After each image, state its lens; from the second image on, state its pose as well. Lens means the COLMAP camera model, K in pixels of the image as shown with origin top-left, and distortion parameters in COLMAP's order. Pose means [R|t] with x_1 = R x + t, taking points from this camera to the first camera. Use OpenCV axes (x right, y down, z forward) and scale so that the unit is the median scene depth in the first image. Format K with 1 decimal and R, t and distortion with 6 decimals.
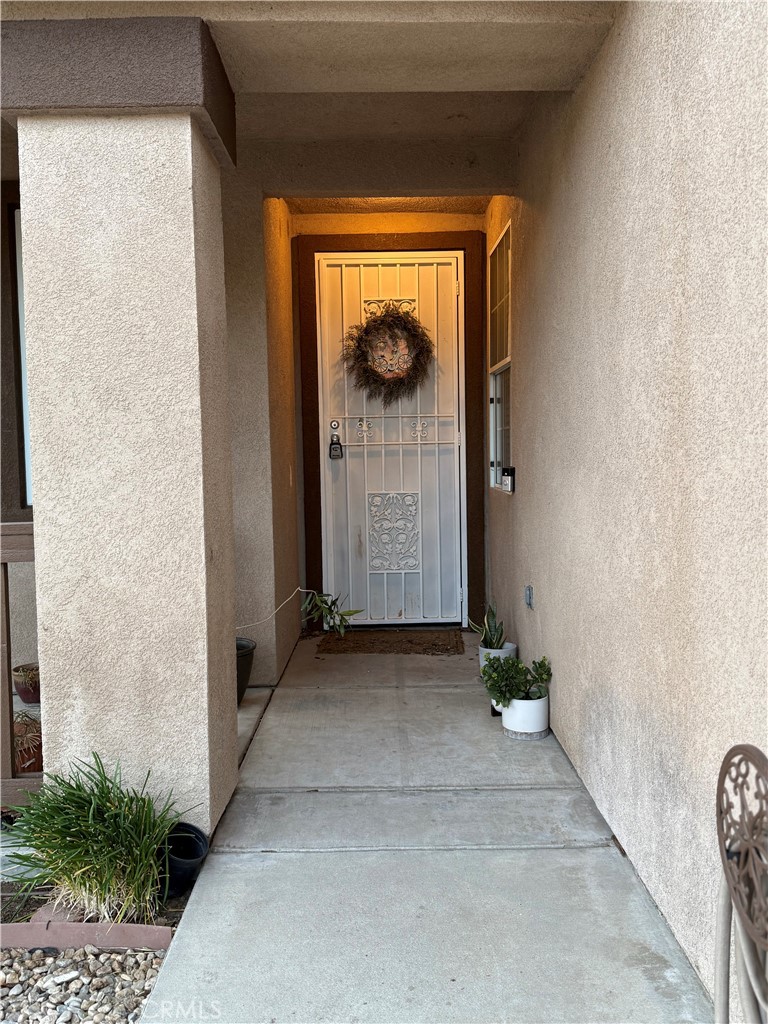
lens RADIAL K [[1167.1, 0, 343.6], [0, 1167.1, 540.6], [0, 0, 1]] dist [0.219643, -1.085300]
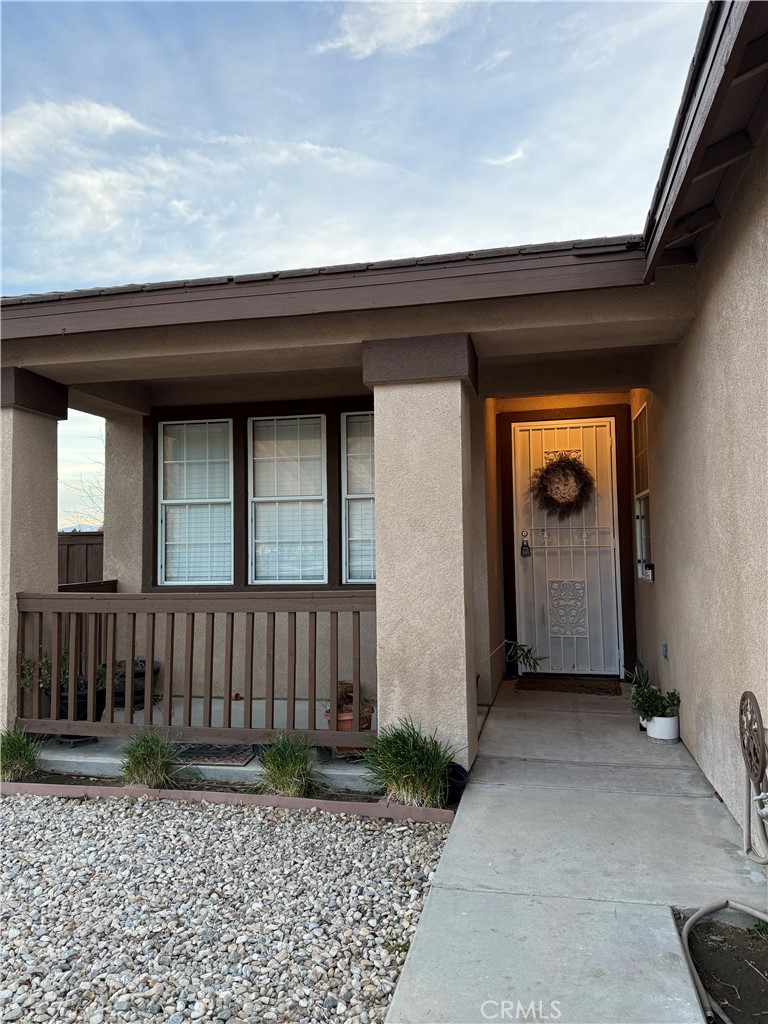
lens RADIAL K [[791.1, 0, 365.5], [0, 791.1, 508.0], [0, 0, 1]] dist [0.143347, -0.292531]
pose [[0.979376, -0.006988, -0.201927, -0.009653], [-0.019343, 0.991568, -0.128133, 0.008351], [0.201120, 0.129397, 0.970983, -0.128456]]
